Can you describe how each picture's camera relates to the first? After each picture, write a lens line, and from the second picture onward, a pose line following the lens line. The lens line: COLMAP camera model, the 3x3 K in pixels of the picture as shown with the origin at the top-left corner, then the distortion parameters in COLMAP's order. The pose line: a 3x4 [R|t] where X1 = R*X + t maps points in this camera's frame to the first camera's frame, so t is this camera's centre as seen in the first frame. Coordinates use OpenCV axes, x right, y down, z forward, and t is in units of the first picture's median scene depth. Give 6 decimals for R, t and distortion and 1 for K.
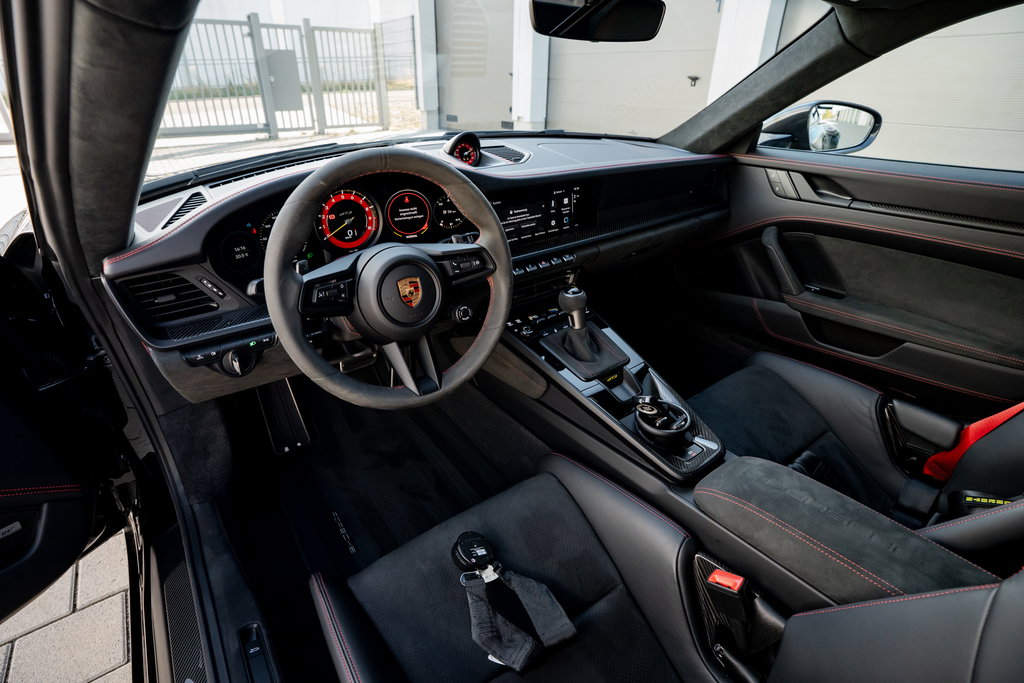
lens RADIAL K [[498.6, 0, 512.6], [0, 498.6, 339.9], [0, 0, 1]] dist [-0.036910, 0.008562]
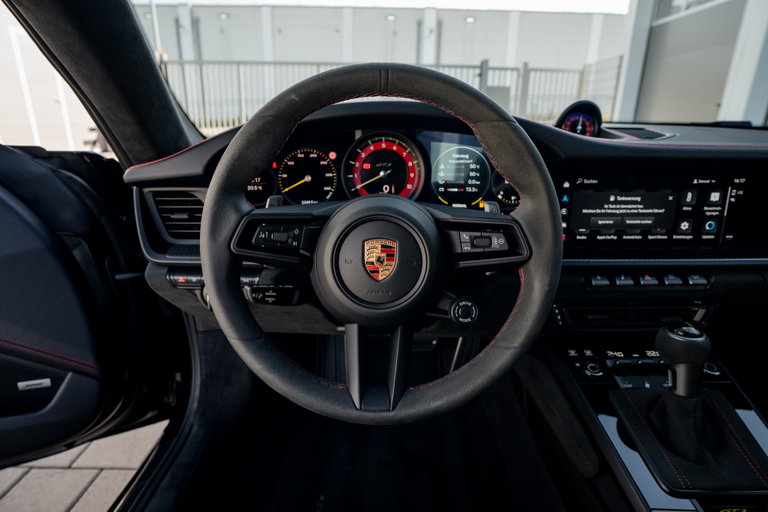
lens RADIAL K [[441.5, 0, 383.8], [0, 441.5, 256.7], [0, 0, 1]] dist [-0.046825, 0.014631]
pose [[0.797986, 0.191133, -0.571565, 0.104015], [-0.286640, 0.954611, -0.080966, -0.034690], [0.530147, 0.228444, 0.816552, 0.337831]]
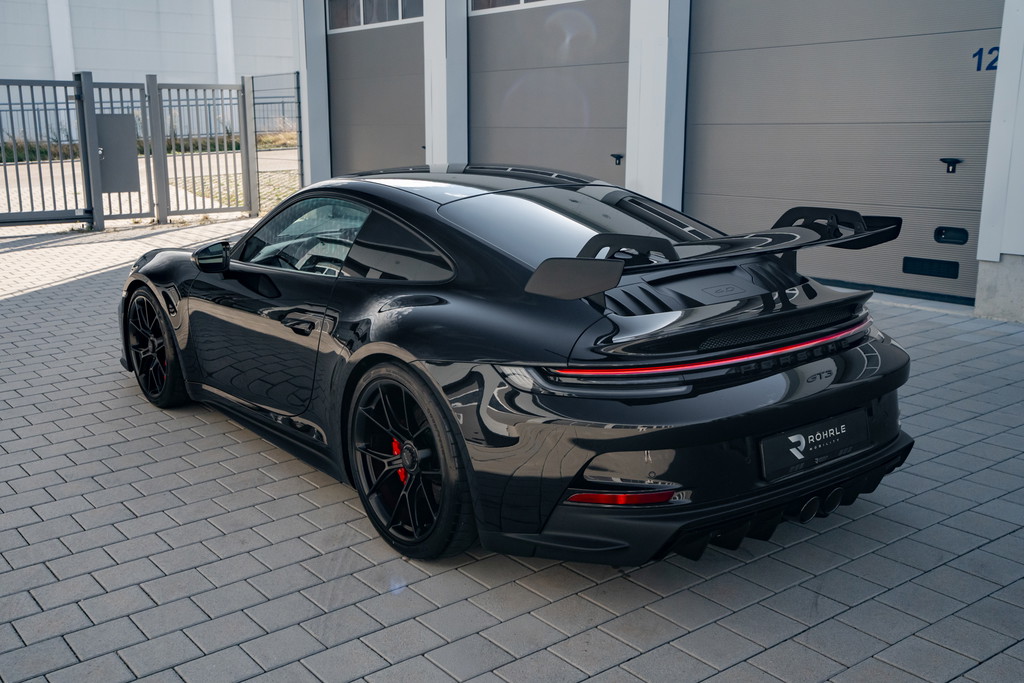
lens RADIAL K [[989.5, 0, 501.5], [0, 989.5, 344.7], [0, 0, 1]] dist [0.082898, 0.000000]
pose [[0.999602, -0.019081, 0.020787, 0.702196], [0.023878, 0.964545, -0.262837, 1.554066], [-0.015035, 0.263229, 0.964616, -3.845009]]
